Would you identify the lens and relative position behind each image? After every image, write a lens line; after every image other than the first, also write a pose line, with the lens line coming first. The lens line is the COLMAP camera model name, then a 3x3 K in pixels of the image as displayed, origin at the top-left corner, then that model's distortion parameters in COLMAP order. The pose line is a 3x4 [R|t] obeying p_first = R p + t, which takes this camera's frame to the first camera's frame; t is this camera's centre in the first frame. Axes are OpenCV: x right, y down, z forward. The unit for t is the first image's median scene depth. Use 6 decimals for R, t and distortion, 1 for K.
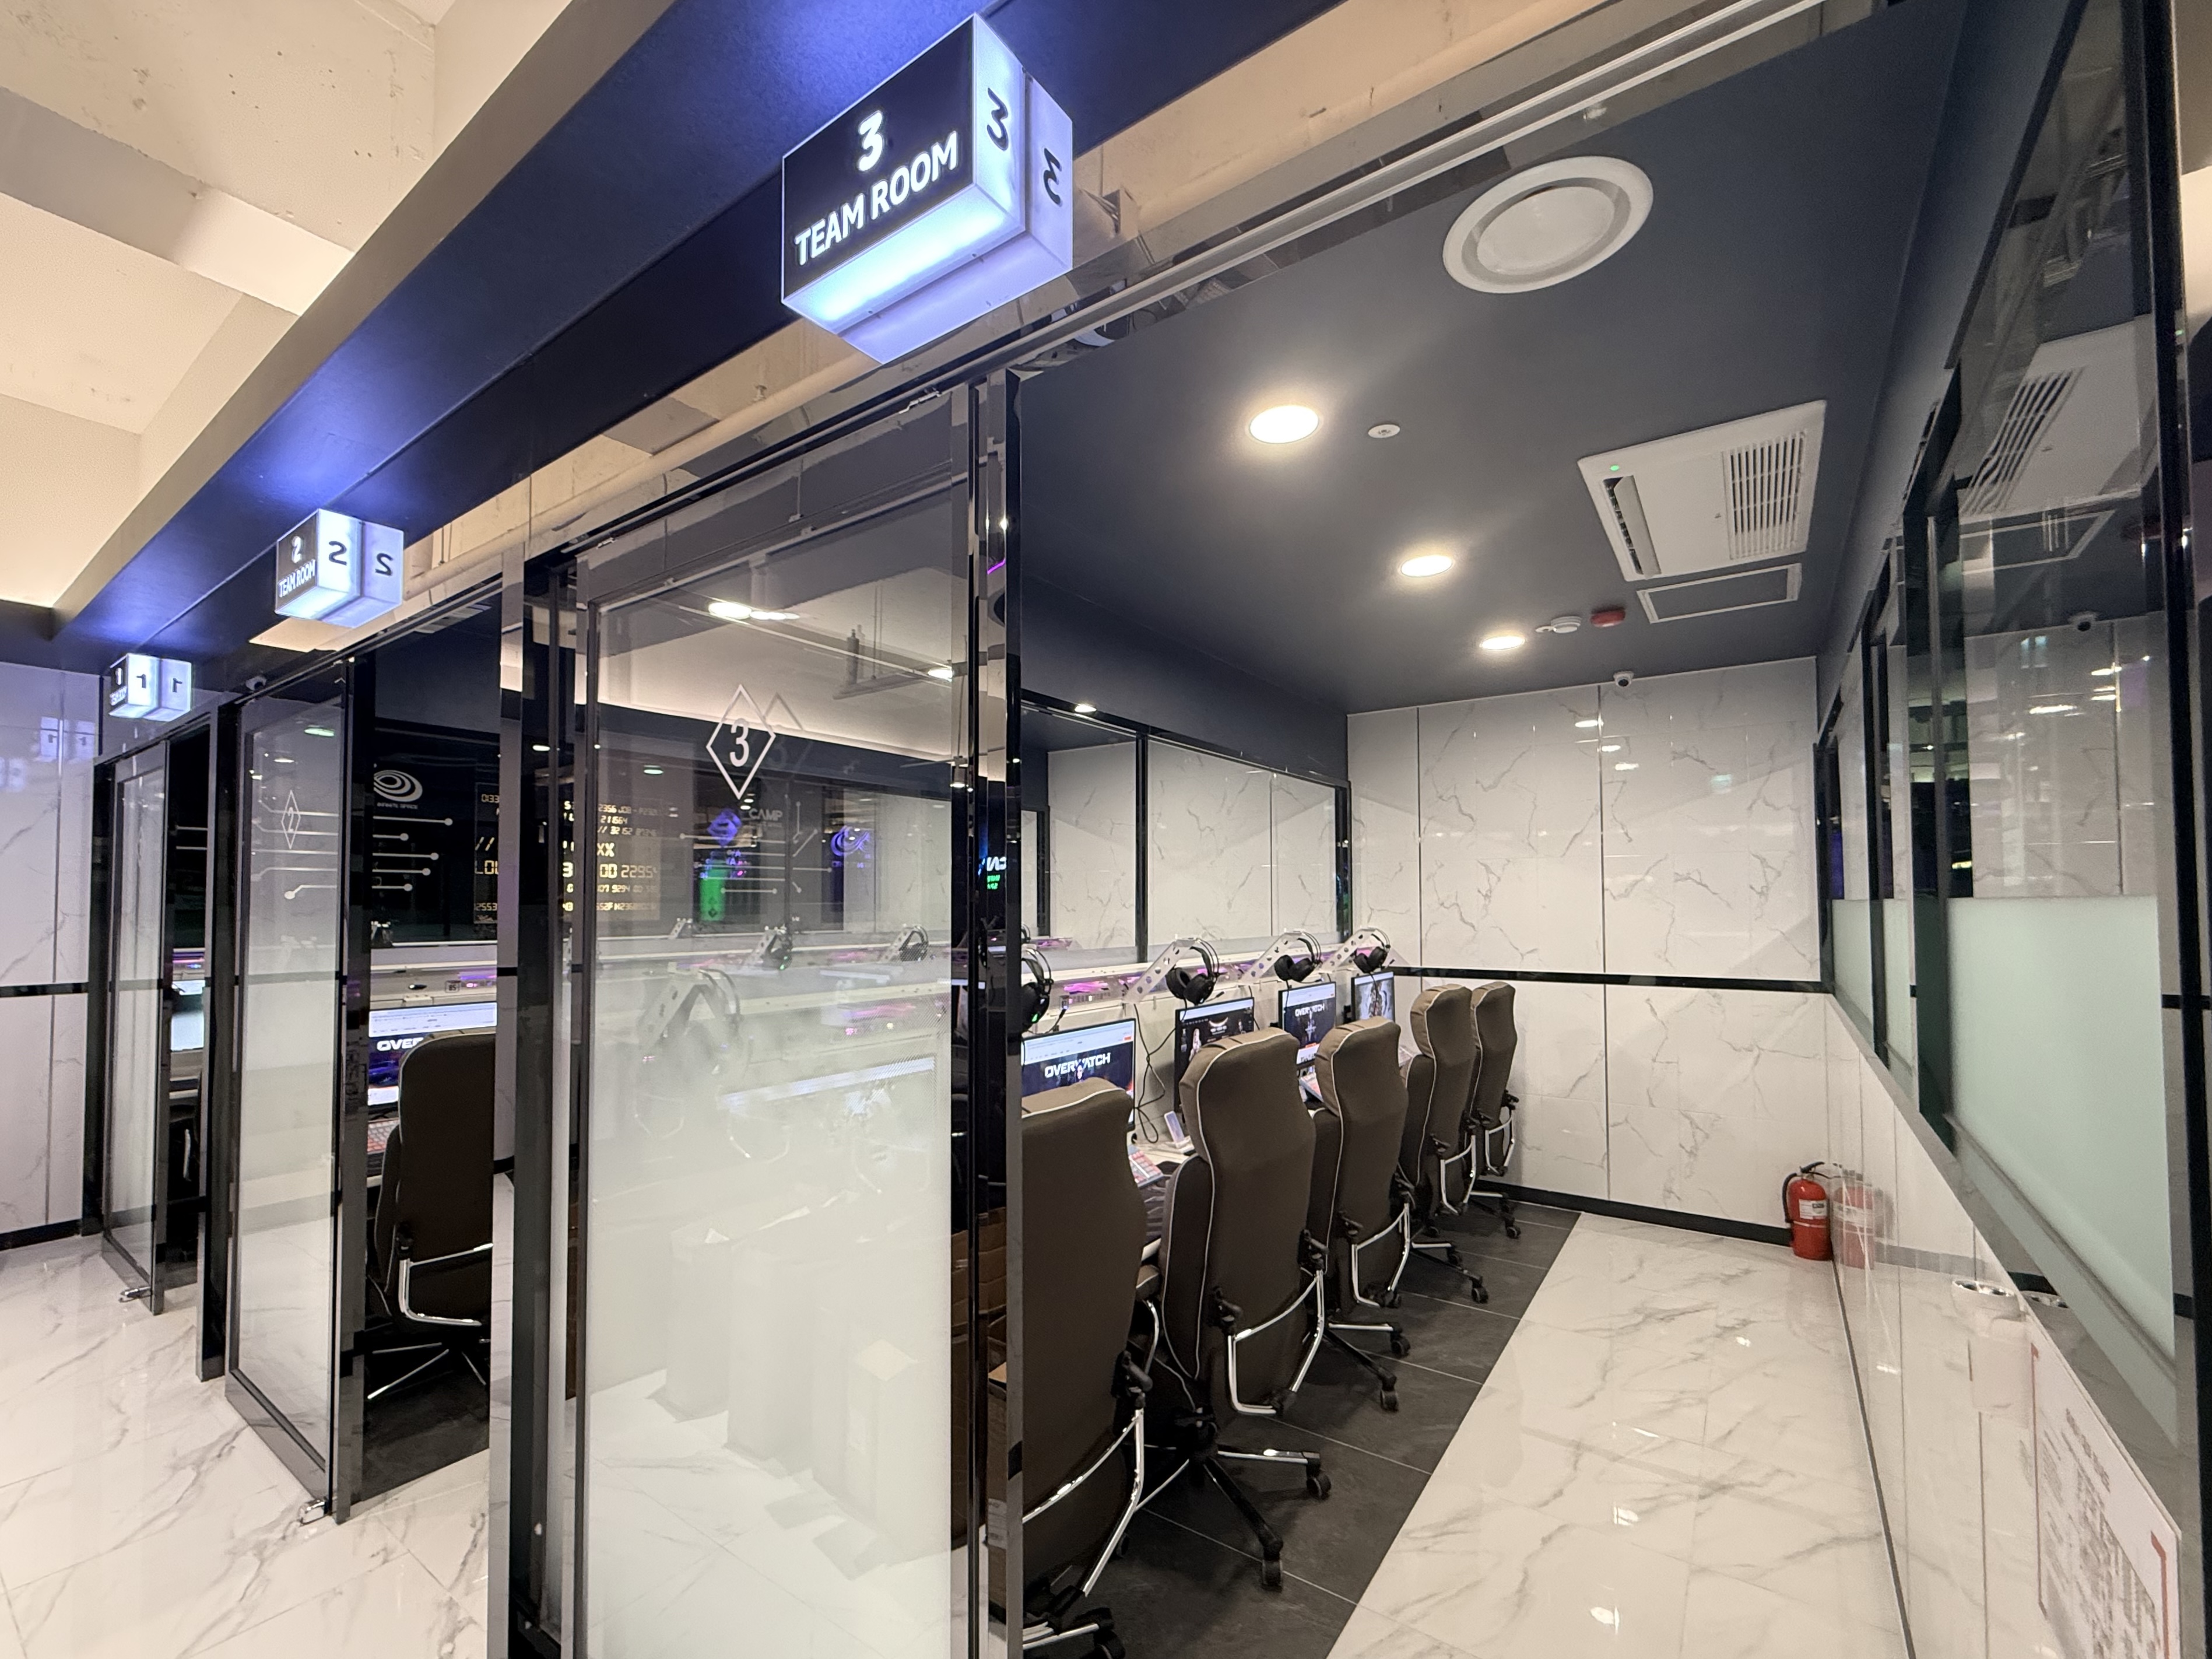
lens RADIAL K [[920.3, 0, 1101.2], [0, 920.3, 845.3], [0, 0, 1]] dist [-0.003693, 0.000006]
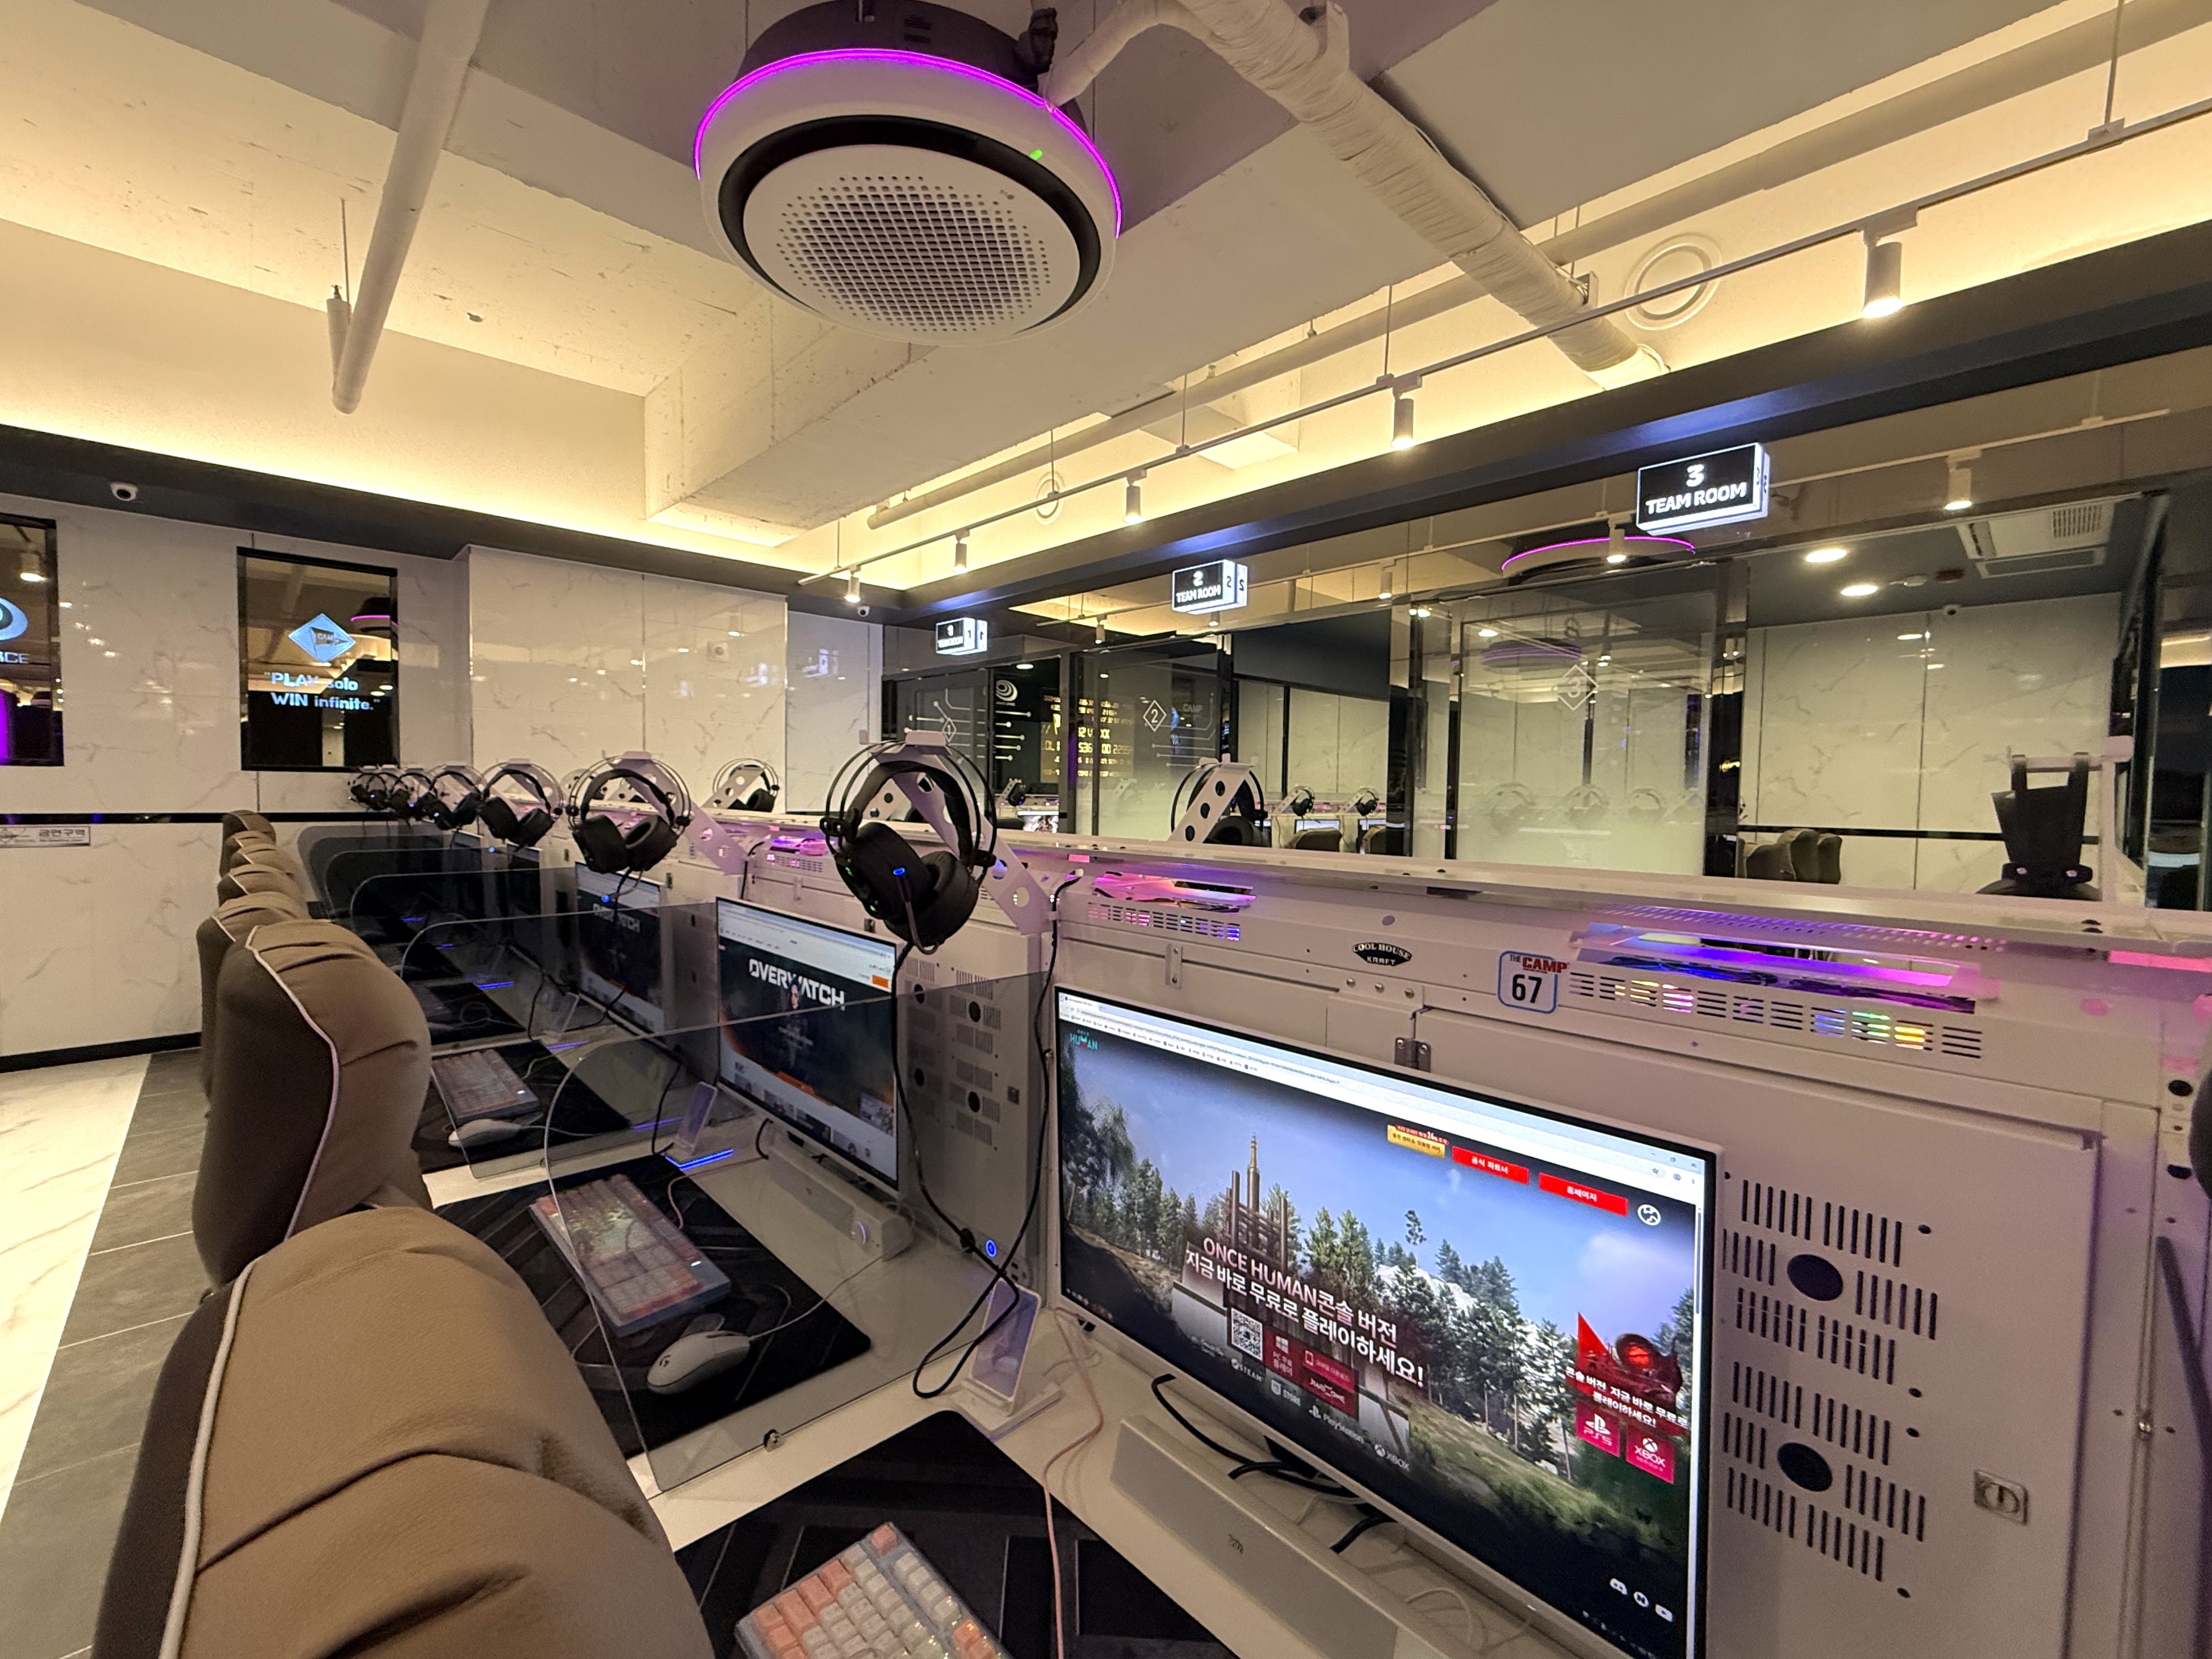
lens RADIAL K [[920.2, 0, 1119.3], [0, 920.2, 825.3], [0, 0, 1]] dist [-0.003693, 0.000006]
pose [[0.983668, 0.023956, -0.178391, -0.365160], [-0.005745, 0.994777, 0.101907, 0.000726], [0.179900, -0.099217, 0.978668, -0.535472]]
